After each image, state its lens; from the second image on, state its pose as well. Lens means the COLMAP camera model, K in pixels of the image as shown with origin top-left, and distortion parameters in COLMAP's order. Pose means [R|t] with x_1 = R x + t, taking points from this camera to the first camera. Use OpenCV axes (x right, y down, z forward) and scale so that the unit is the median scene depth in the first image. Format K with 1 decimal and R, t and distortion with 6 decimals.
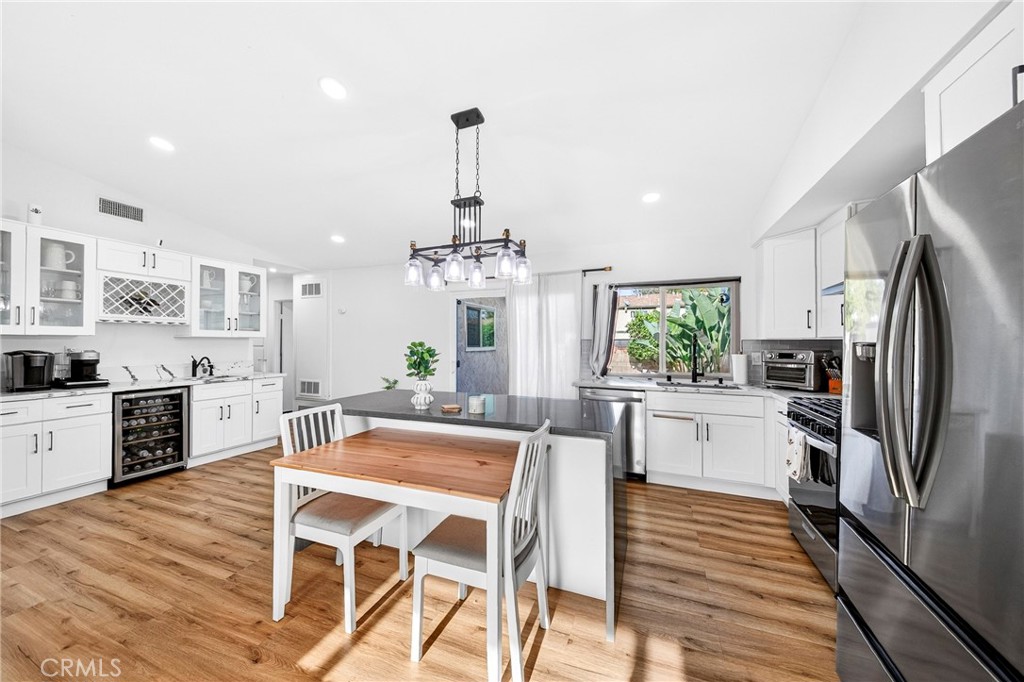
lens RADIAL K [[368.1, 0, 510.0], [0, 368.1, 337.8], [0, 0, 1]] dist [-0.004354, -0.003260]
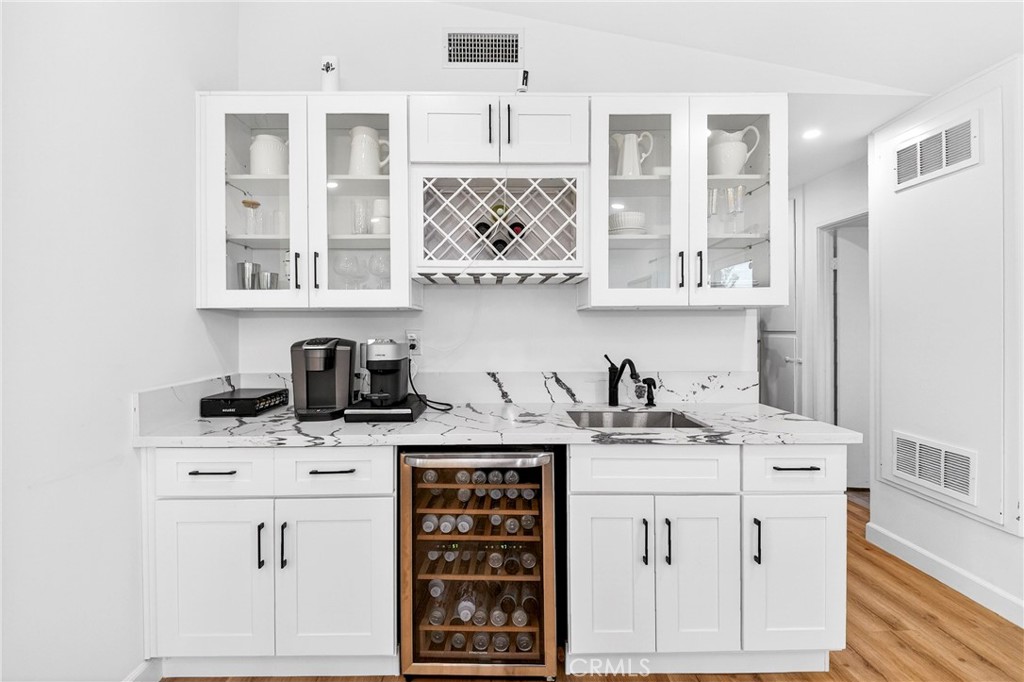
lens RADIAL K [[440.2, 0, 502.3], [0, 440.2, 328.9], [0, 0, 1]] dist [0.011731, -0.006480]
pose [[0.369531, -0.001597, -0.929217, -0.532554], [0.014216, 0.999891, 0.003935, 0.019106], [0.929110, -0.014664, 0.369513, 0.833032]]
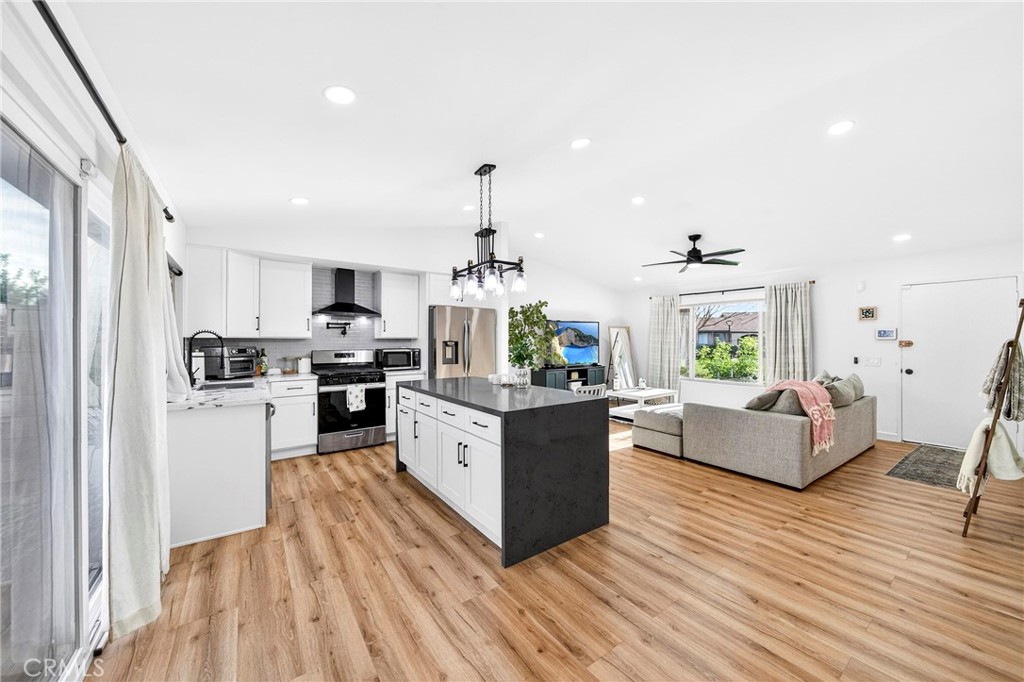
lens RADIAL K [[368.1, 0, 510.3], [0, 368.1, 342.7], [0, 0, 1]] dist [-0.004354, -0.003260]
pose [[-0.830109, -0.003752, 0.557588, -0.626931], [-0.008715, 0.999943, -0.006246, 0.019862], [-0.557532, -0.010044, -0.830094, 1.379007]]
